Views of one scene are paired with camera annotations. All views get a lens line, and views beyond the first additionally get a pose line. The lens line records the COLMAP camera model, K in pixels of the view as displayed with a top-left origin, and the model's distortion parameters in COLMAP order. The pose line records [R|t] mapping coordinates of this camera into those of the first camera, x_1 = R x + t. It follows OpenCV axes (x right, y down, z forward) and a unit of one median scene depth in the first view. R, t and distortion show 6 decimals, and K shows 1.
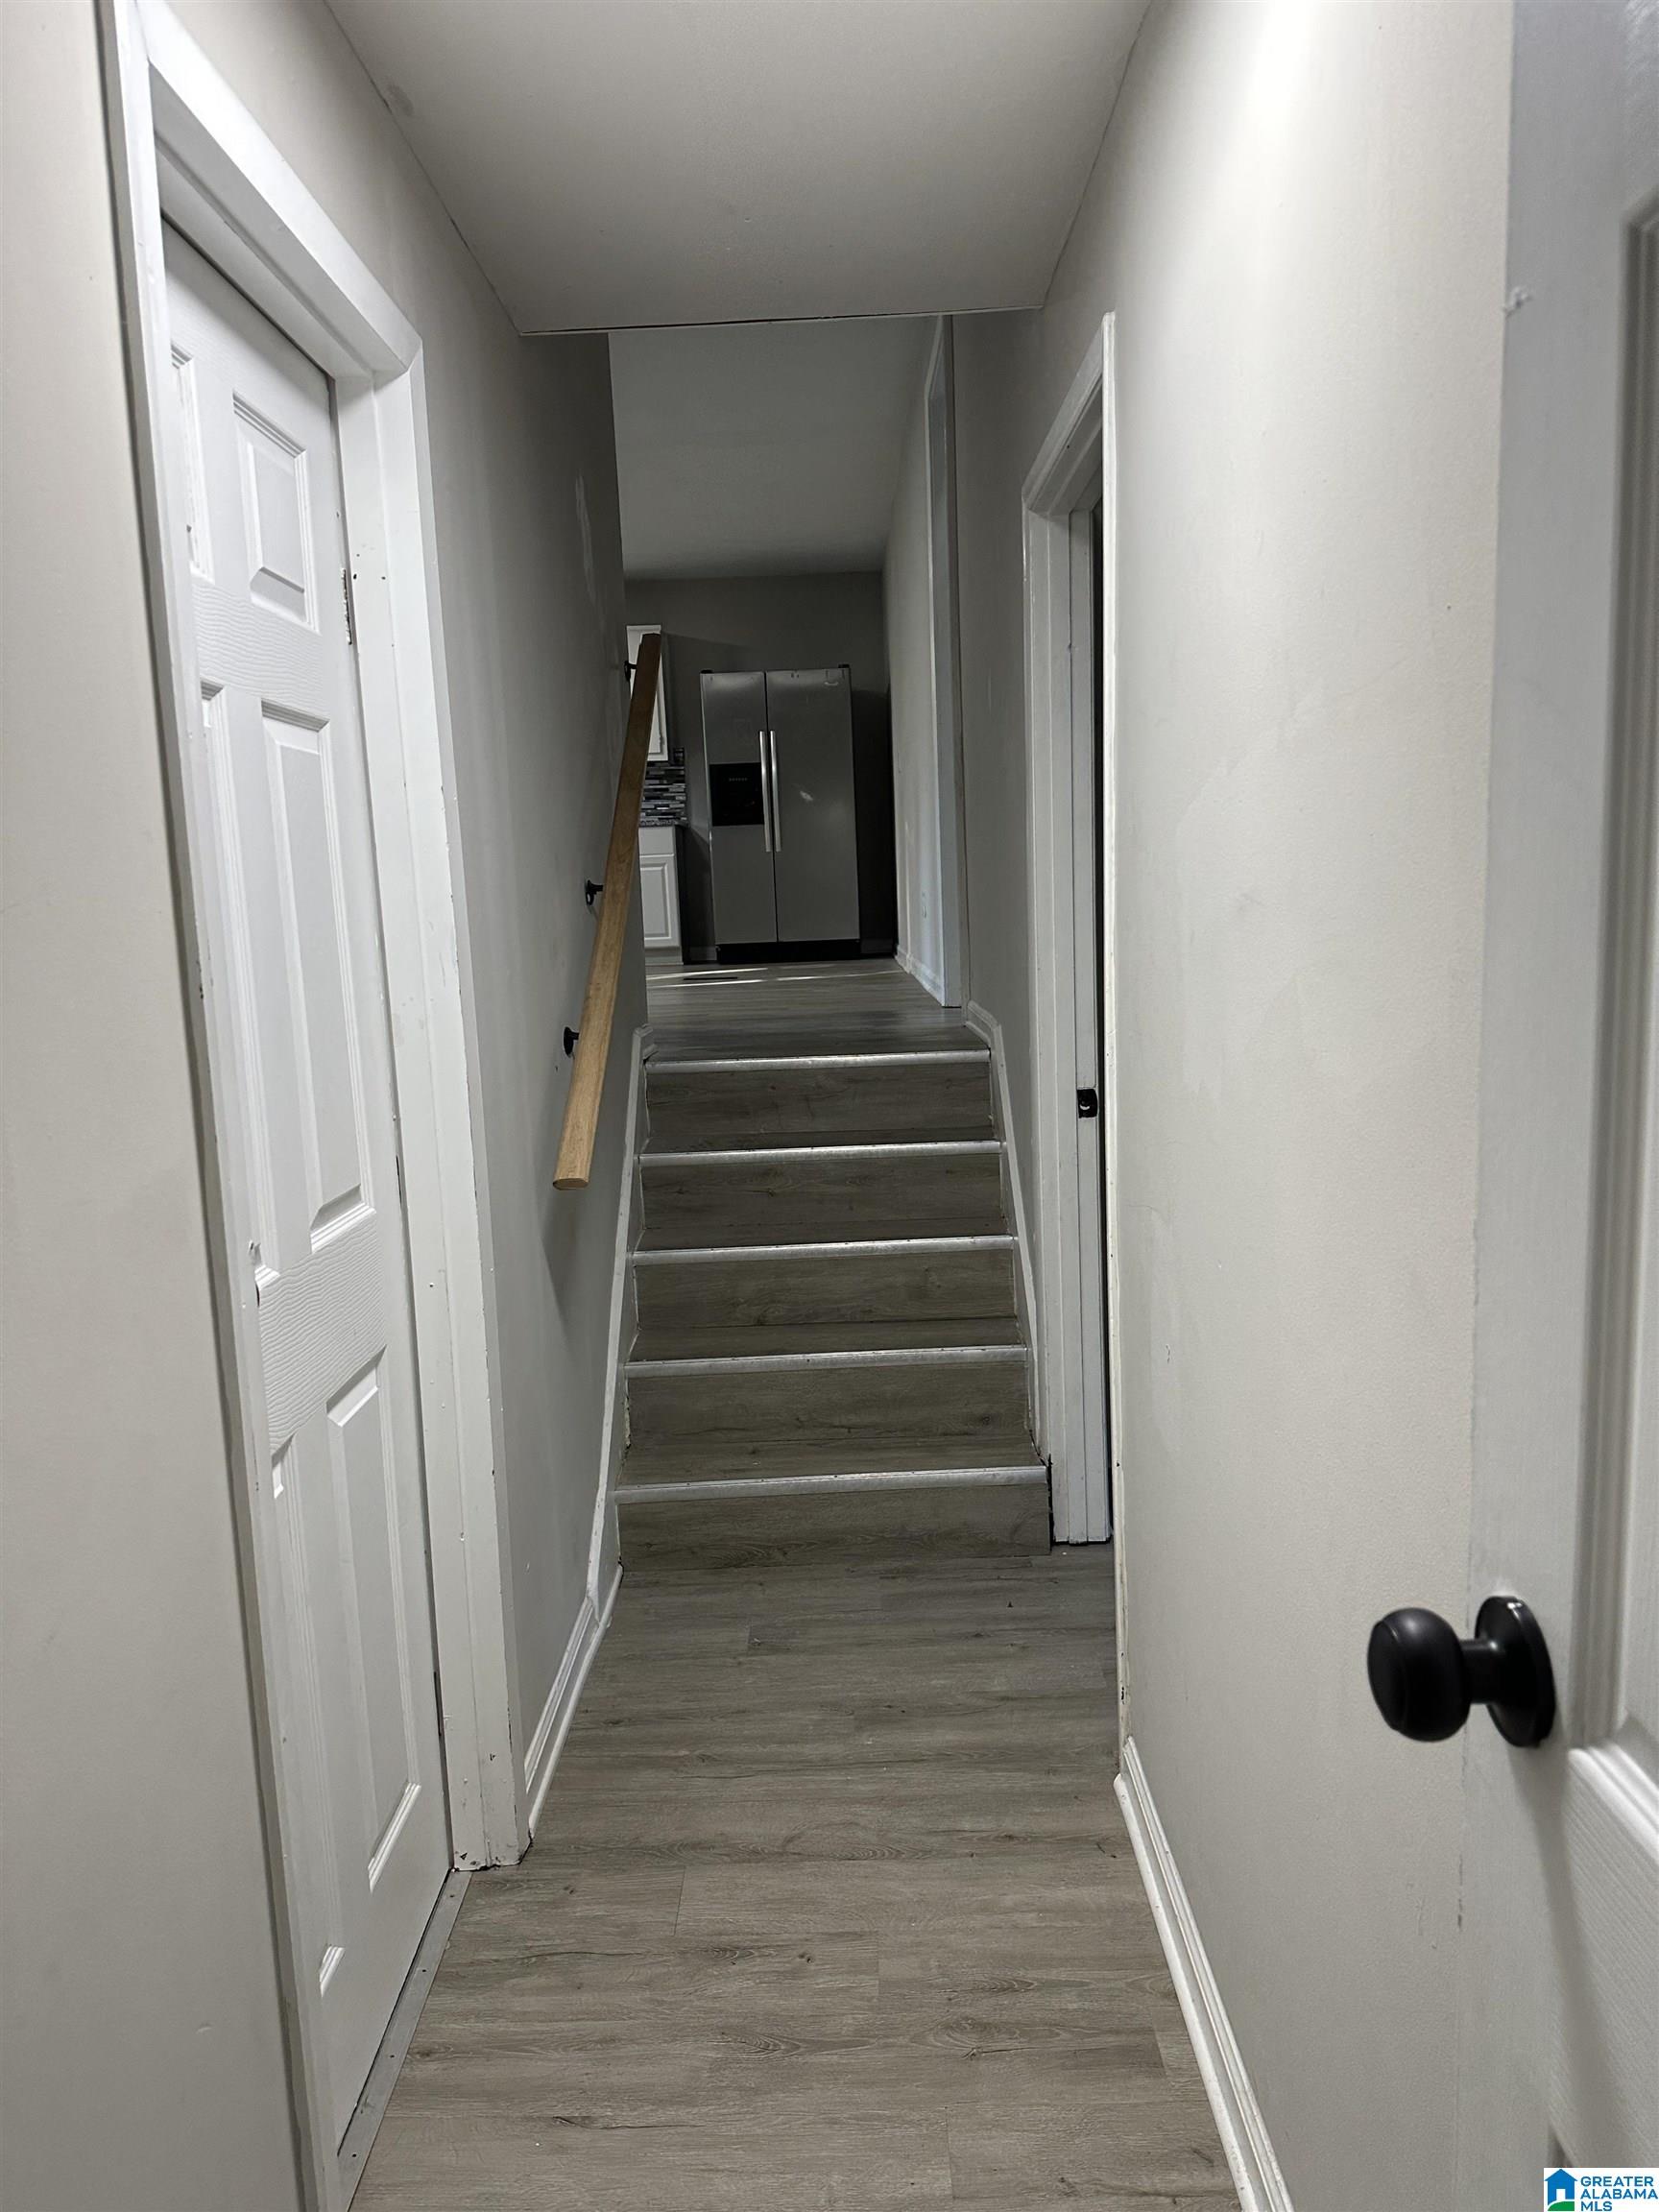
lens RADIAL K [[1538.1, 0, 840.2], [0, 1538.1, 1099.4], [0, 0, 1]] dist [0.158113, -0.253560]
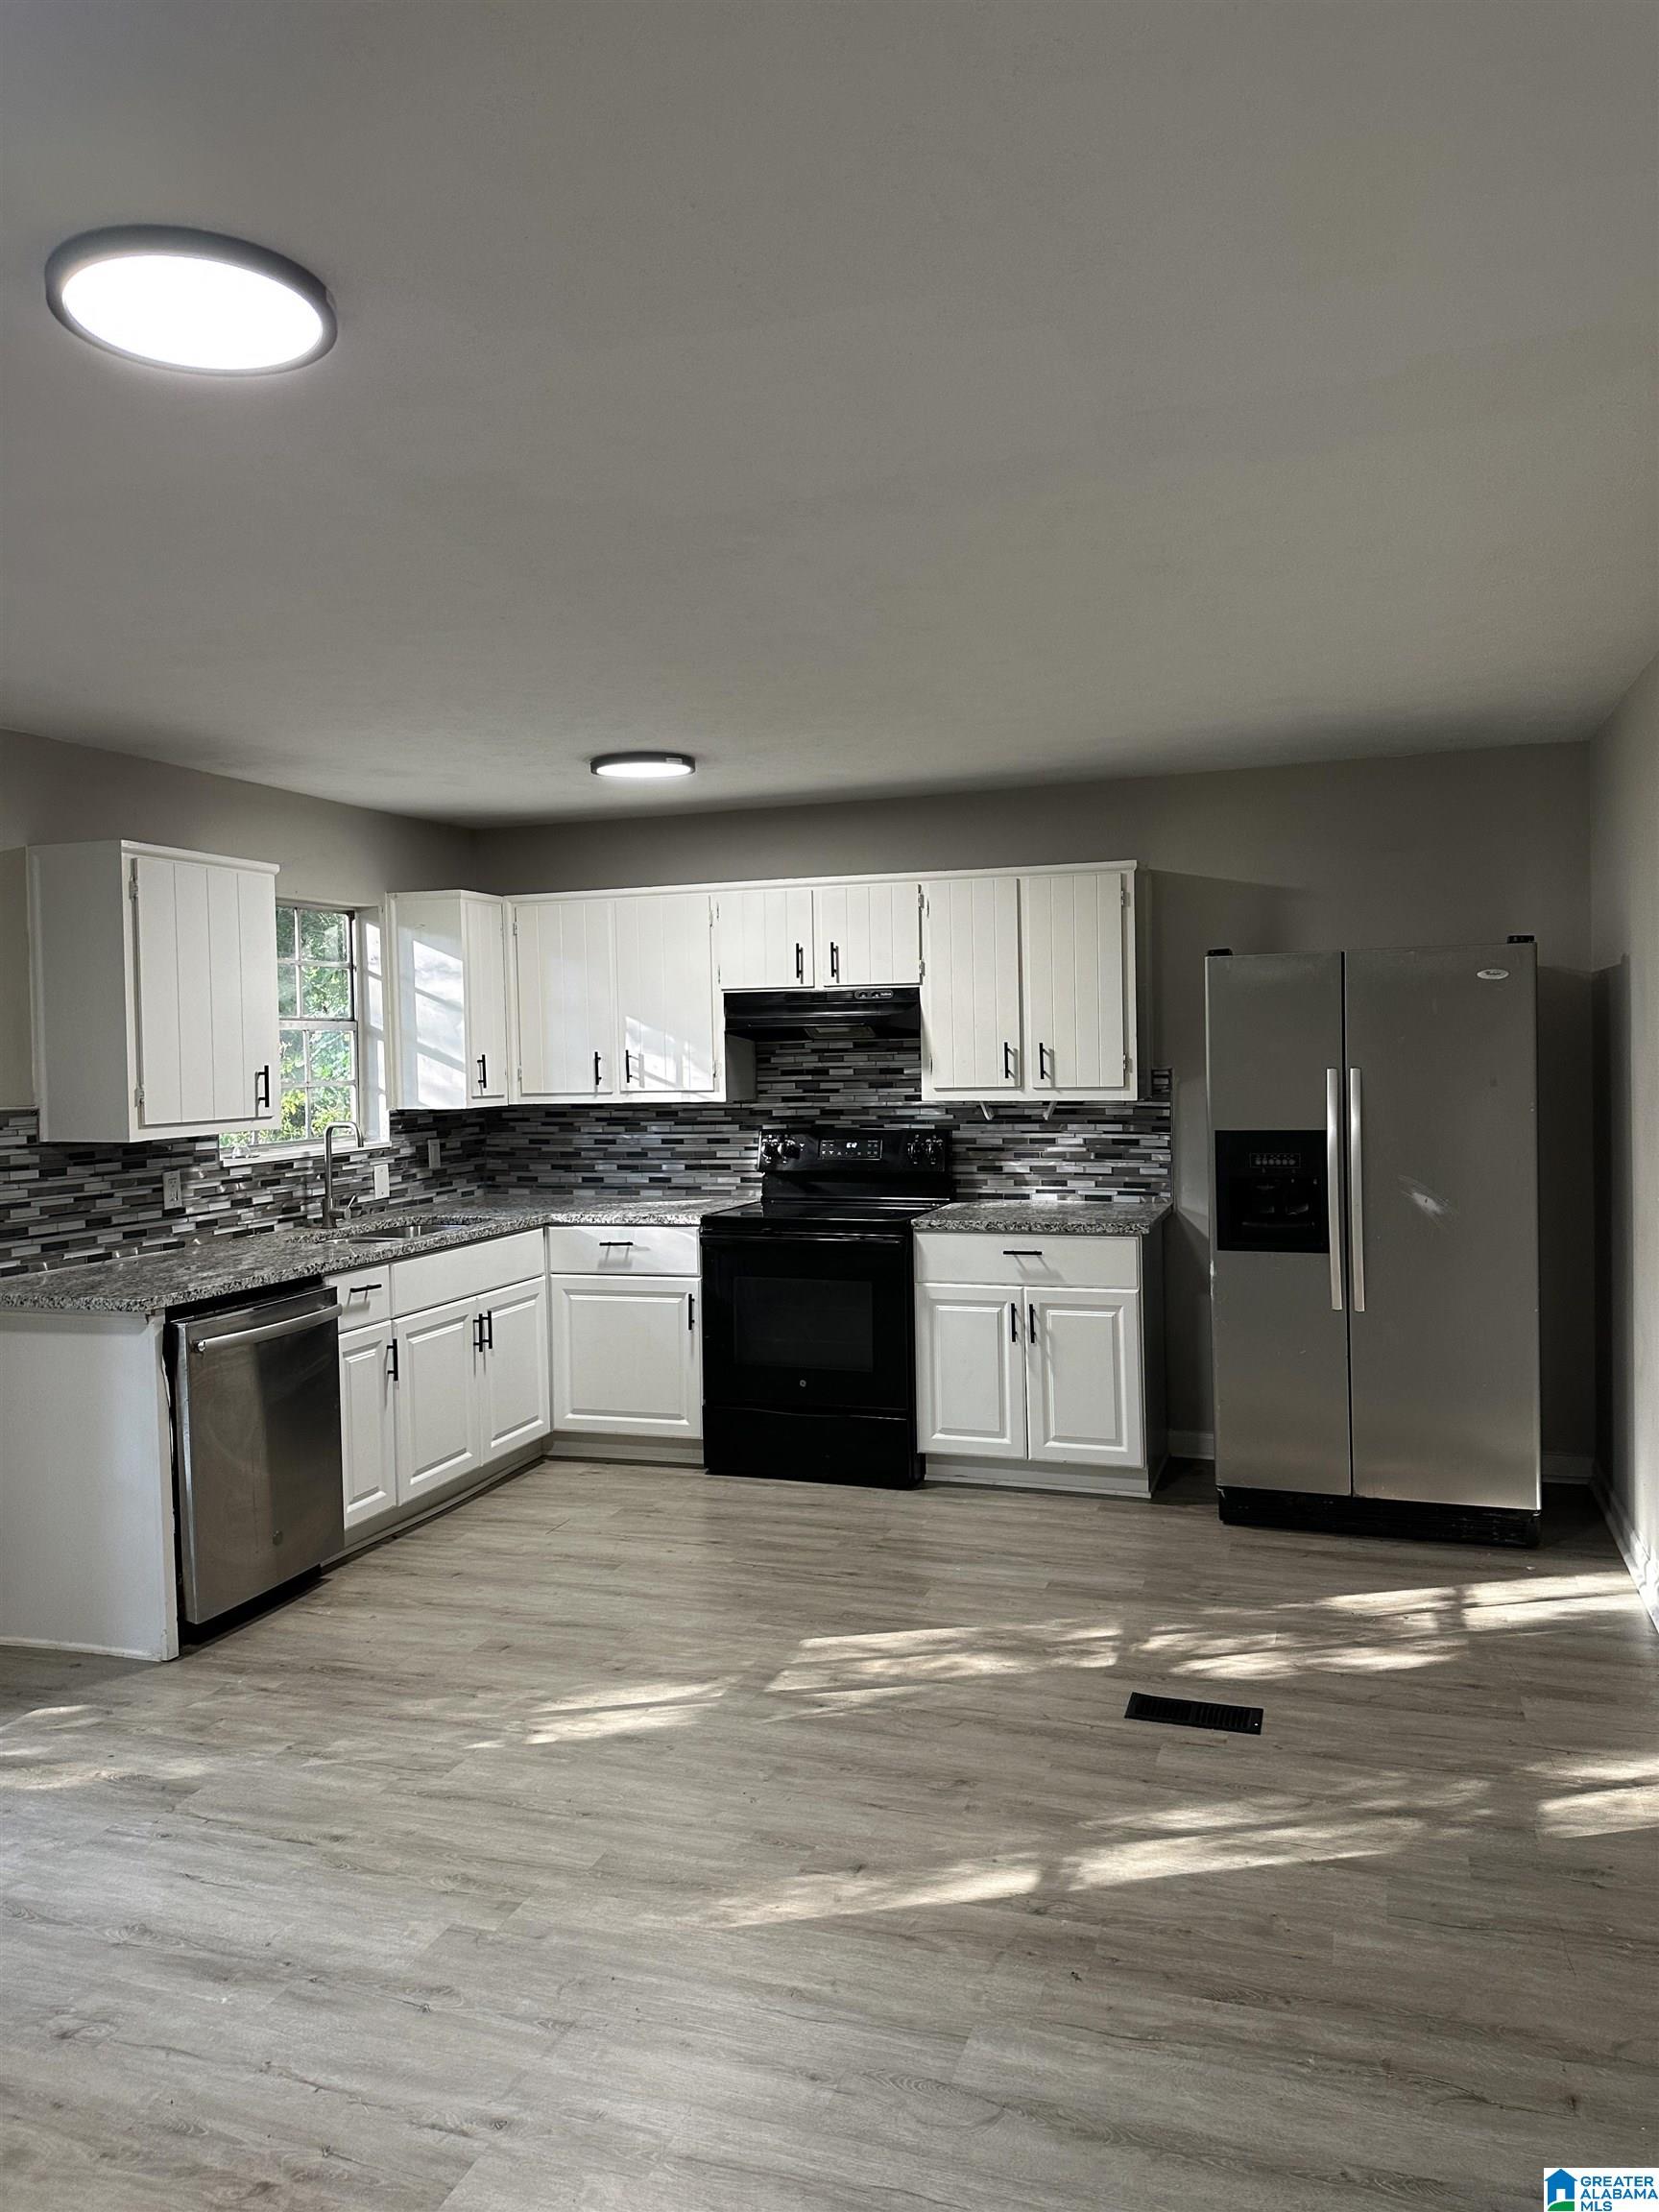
lens RADIAL K [[1538.1, 0, 840.2], [0, 1538.1, 1099.4], [0, 0, 1]] dist [0.158113, -0.253560]
pose [[0.948805, 0.033134, -0.314119, -0.041920], [-0.062238, 0.994598, -0.083079, -0.172545], [0.309669, 0.098376, 0.945742, 0.475155]]
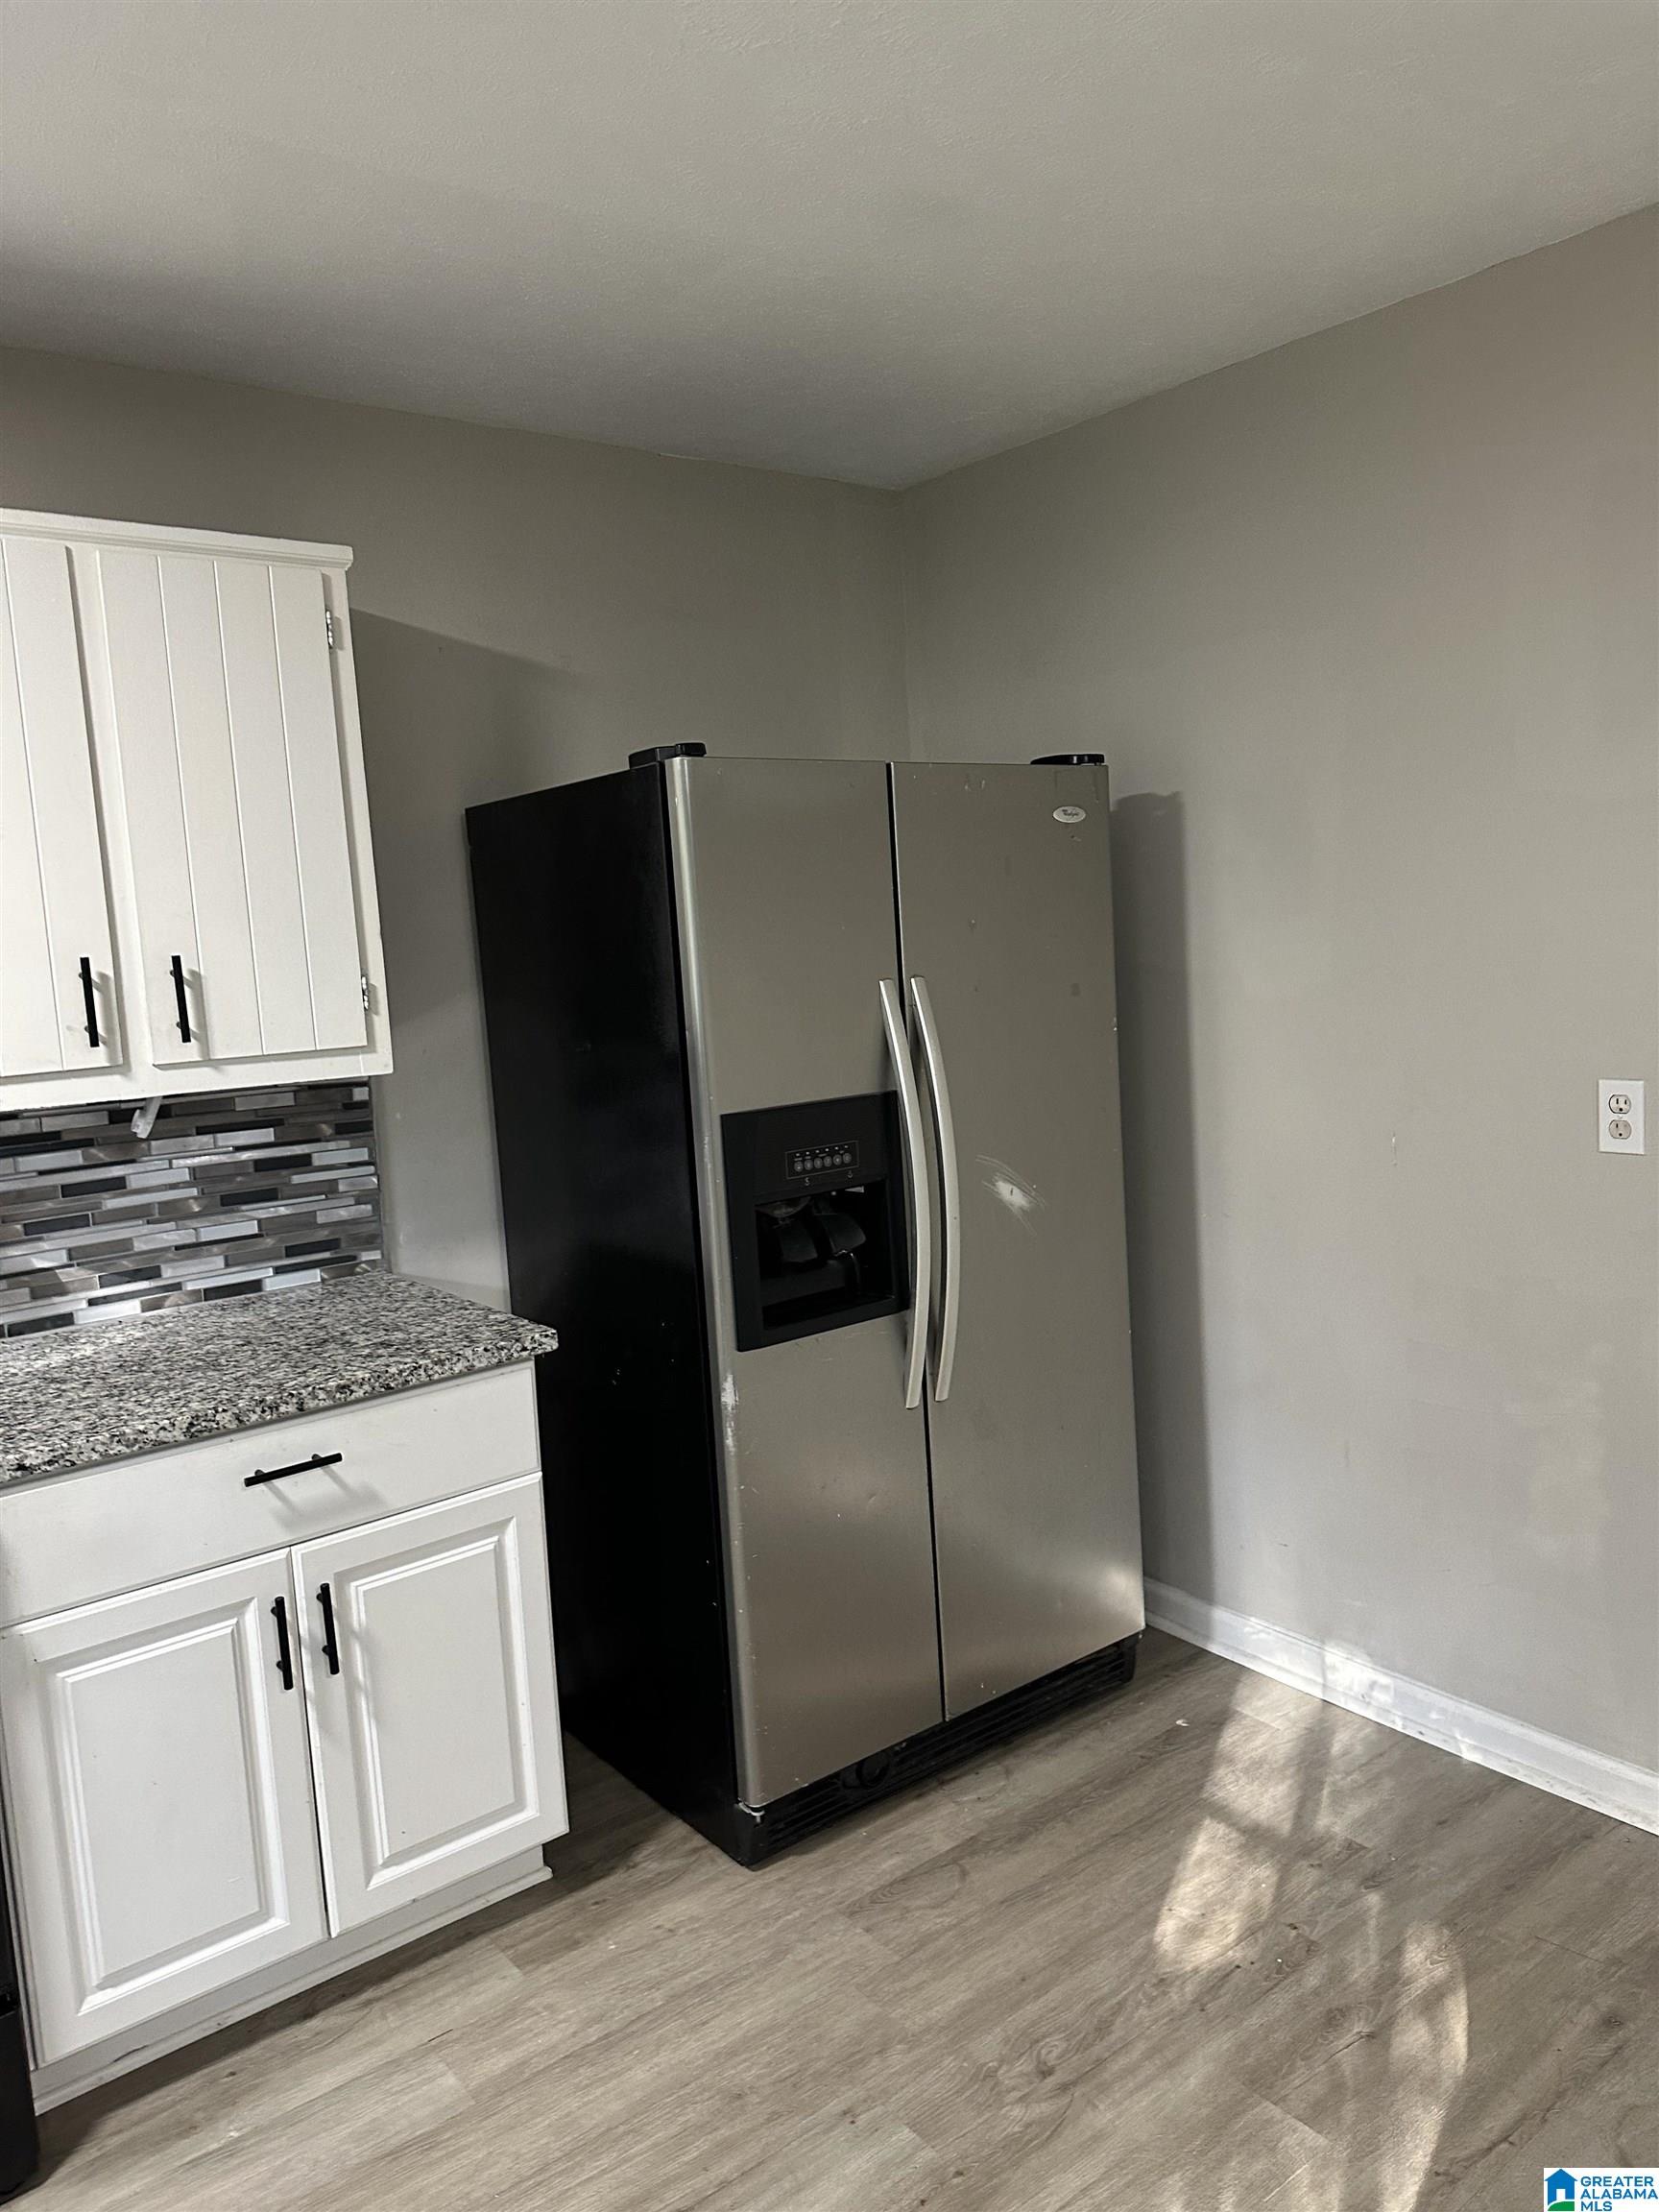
lens RADIAL K [[1553.9, 0, 841.4], [0, 1553.9, 1103.1], [0, 0, 1]] dist [0.049492, -0.065366]
pose [[0.779384, -0.072350, 0.622356, -0.218697], [0.107937, 0.993964, -0.019621, -0.206034], [-0.617180, 0.082468, 0.782489, 0.776242]]
